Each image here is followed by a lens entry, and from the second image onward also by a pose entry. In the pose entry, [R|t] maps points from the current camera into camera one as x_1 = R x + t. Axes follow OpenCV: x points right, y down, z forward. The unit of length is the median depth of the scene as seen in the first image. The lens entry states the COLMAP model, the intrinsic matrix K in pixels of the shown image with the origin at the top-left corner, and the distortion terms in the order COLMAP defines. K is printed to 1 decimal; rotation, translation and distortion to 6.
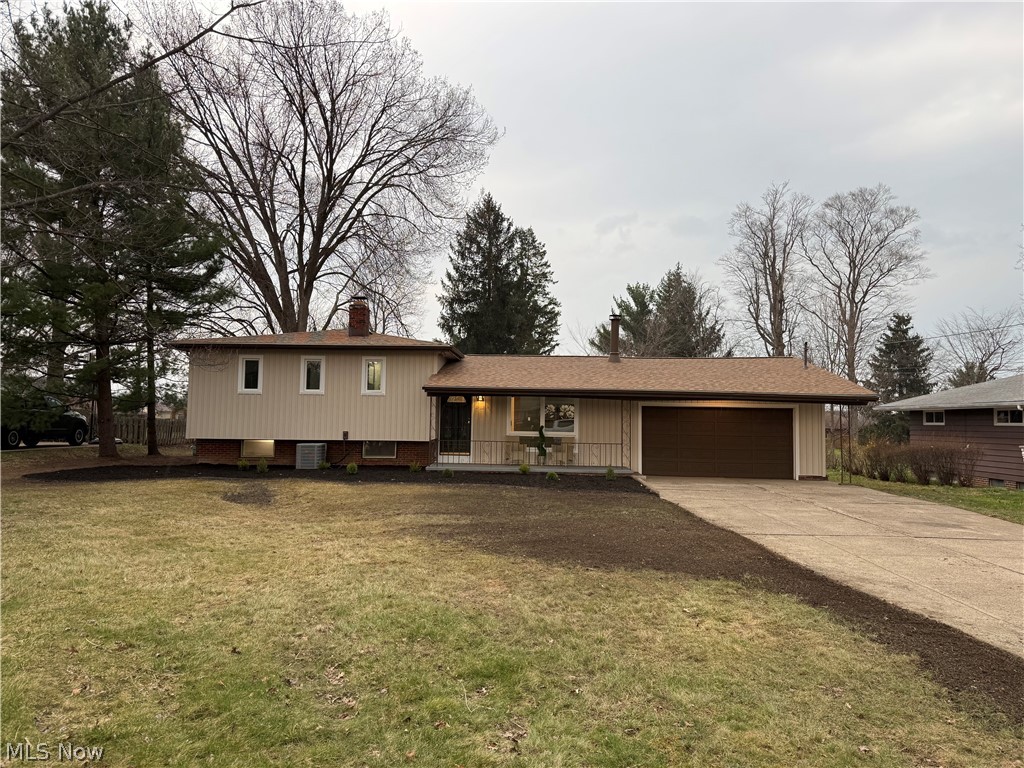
lens RADIAL K [[718.5, 0, 517.5], [0, 718.5, 381.5], [0, 0, 1]] dist [0.044810, -0.050428]
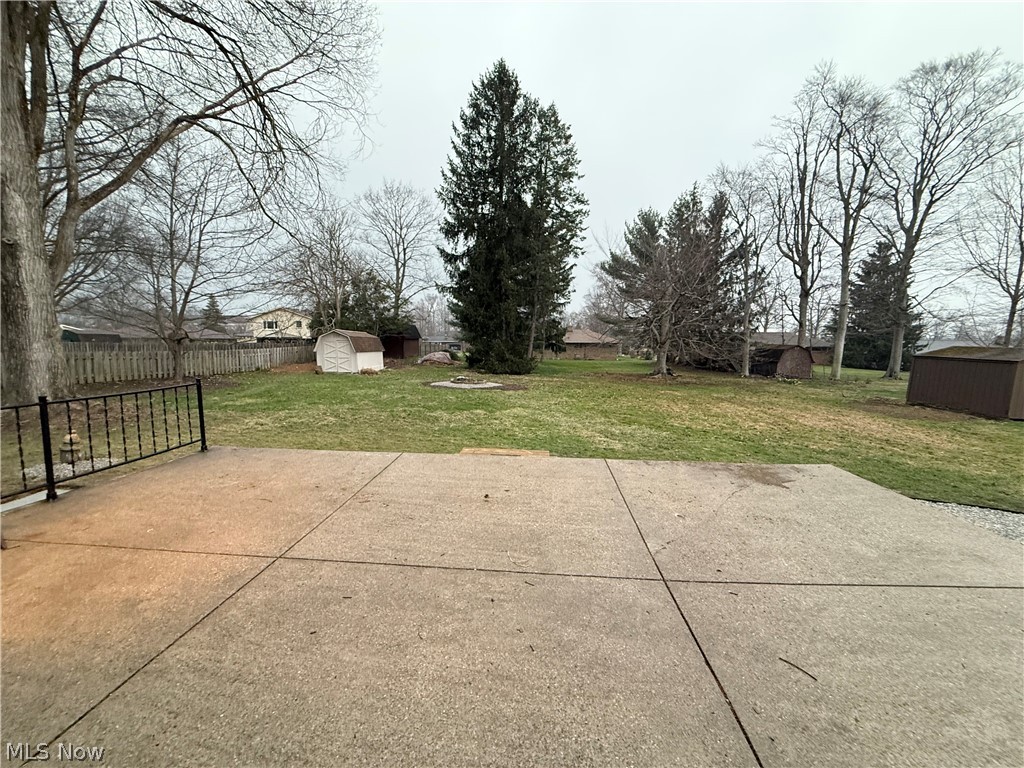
lens RADIAL K [[408.4, 0, 518.1], [0, 408.4, 380.2], [0, 0, 1]] dist [-0.000956, 0.000405]
pose [[0.998715, 0.000553, -0.050673, 0.002721], [0.008580, 0.983660, 0.179832, 0.008210], [0.049945, -0.180036, 0.982391, 0.497248]]
